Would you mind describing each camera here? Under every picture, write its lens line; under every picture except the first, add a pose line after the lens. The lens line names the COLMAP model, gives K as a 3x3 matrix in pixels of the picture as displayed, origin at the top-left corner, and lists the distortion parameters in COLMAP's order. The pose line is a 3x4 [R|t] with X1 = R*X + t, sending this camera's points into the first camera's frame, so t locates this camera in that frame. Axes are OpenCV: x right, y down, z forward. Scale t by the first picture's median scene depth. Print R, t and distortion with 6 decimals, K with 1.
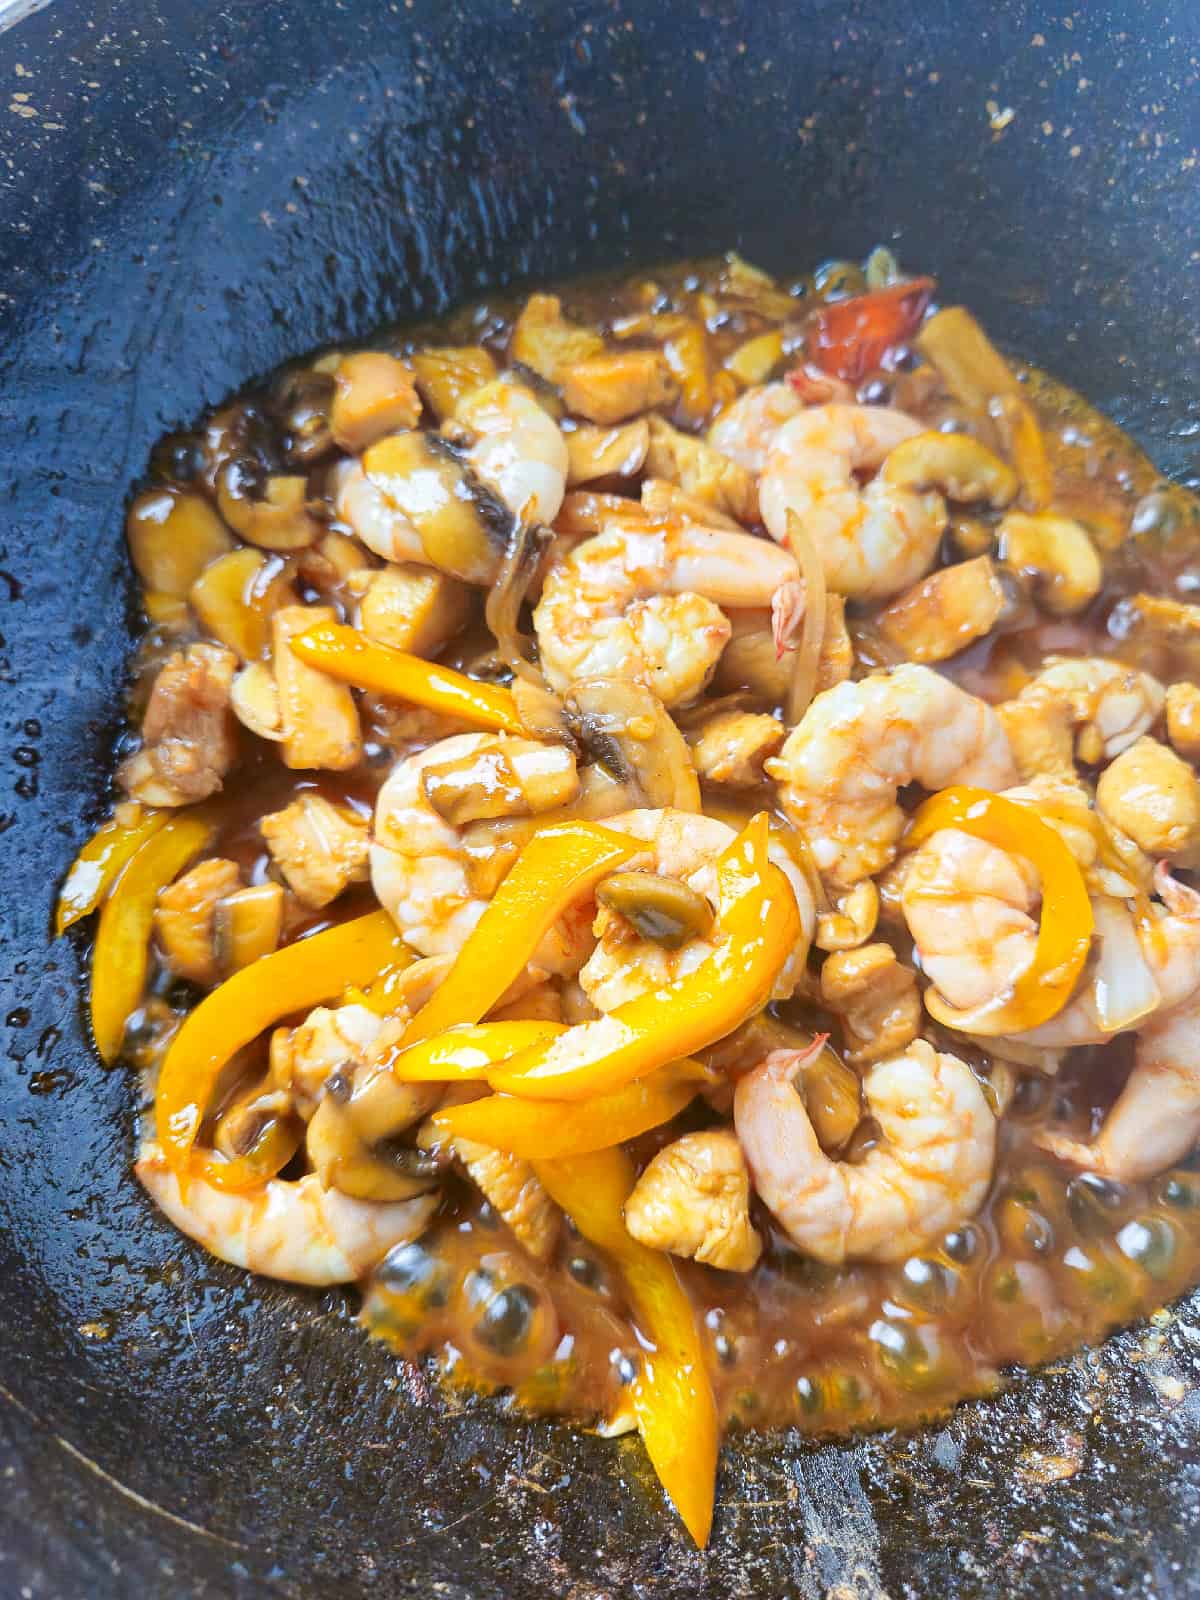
lens RADIAL K [[1193.0, 0, 584.6], [0, 1193.0, 794.5], [0, 0, 1]] dist [-0.051027, -0.012753]
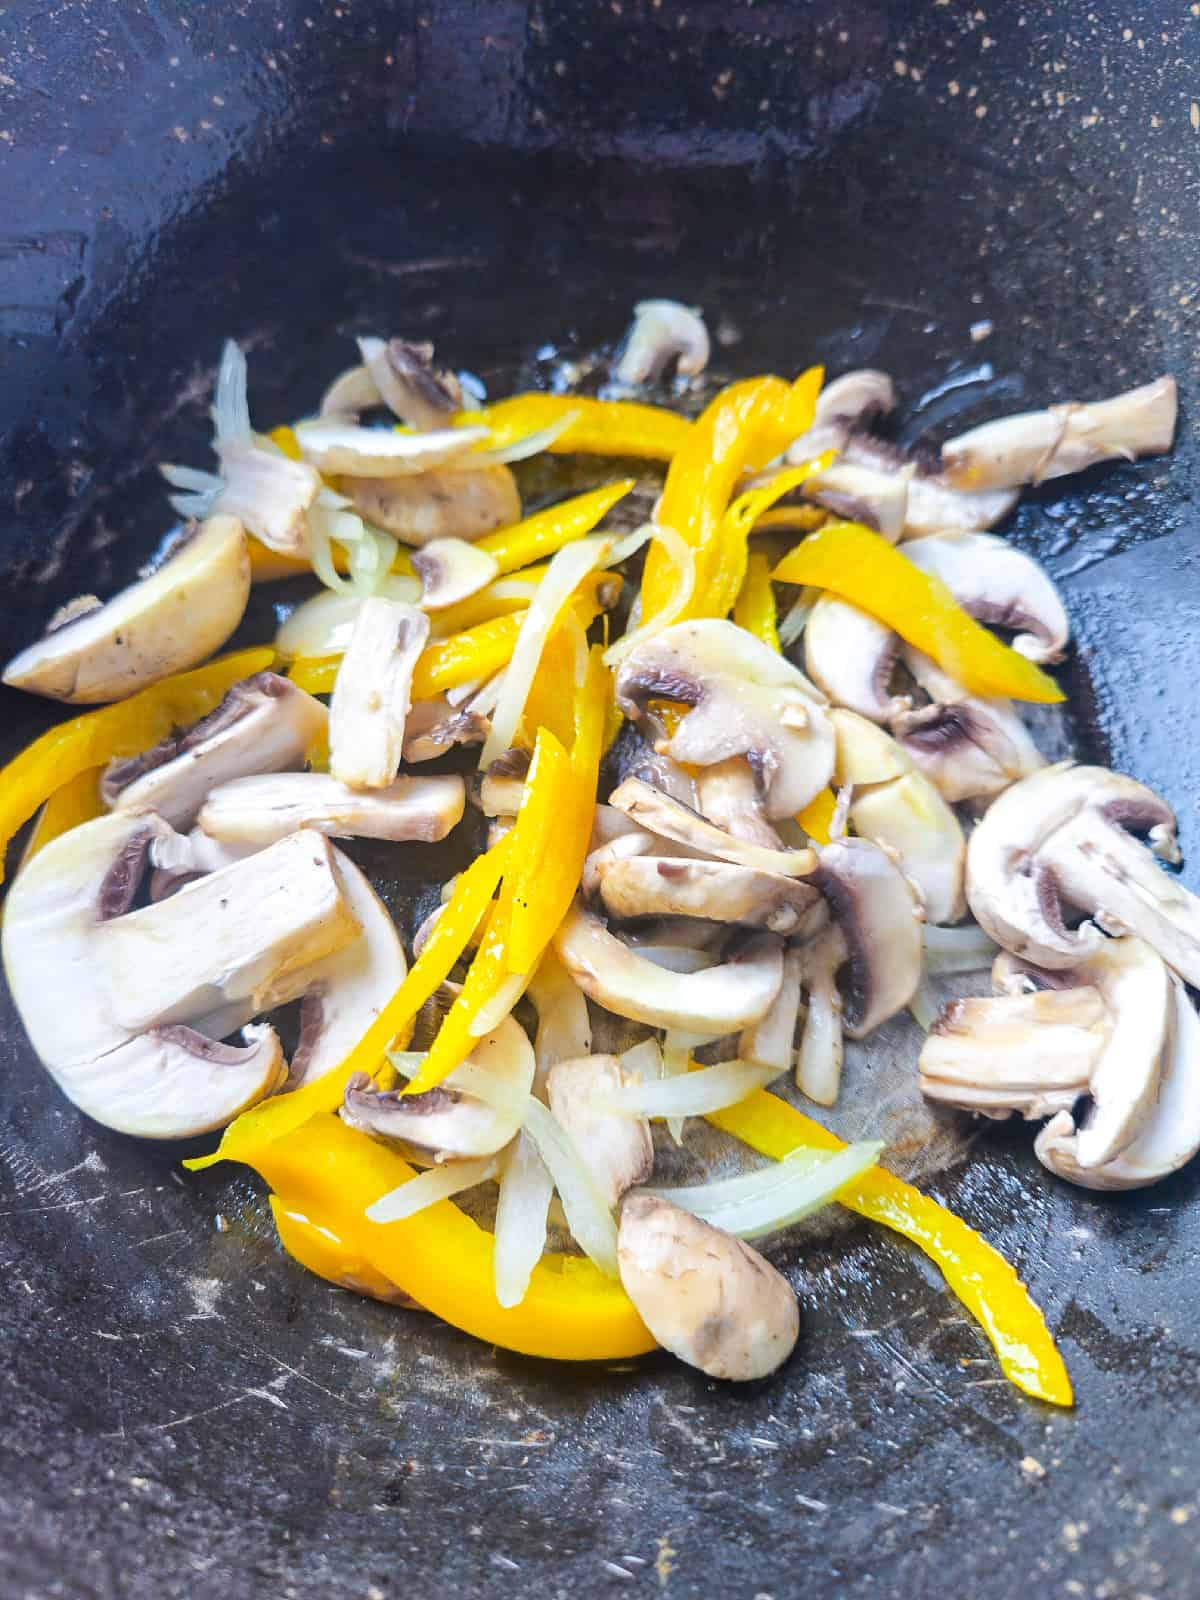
lens RADIAL K [[1193.0, 0, 603.6], [0, 1193.0, 795.5], [0, 0, 1]] dist [-0.051027, -0.012753]
pose [[0.997116, 0.070757, -0.027436, 0.171430], [-0.072855, 0.993712, -0.085022, 0.148920], [0.021247, 0.086775, 0.996001, 0.041663]]
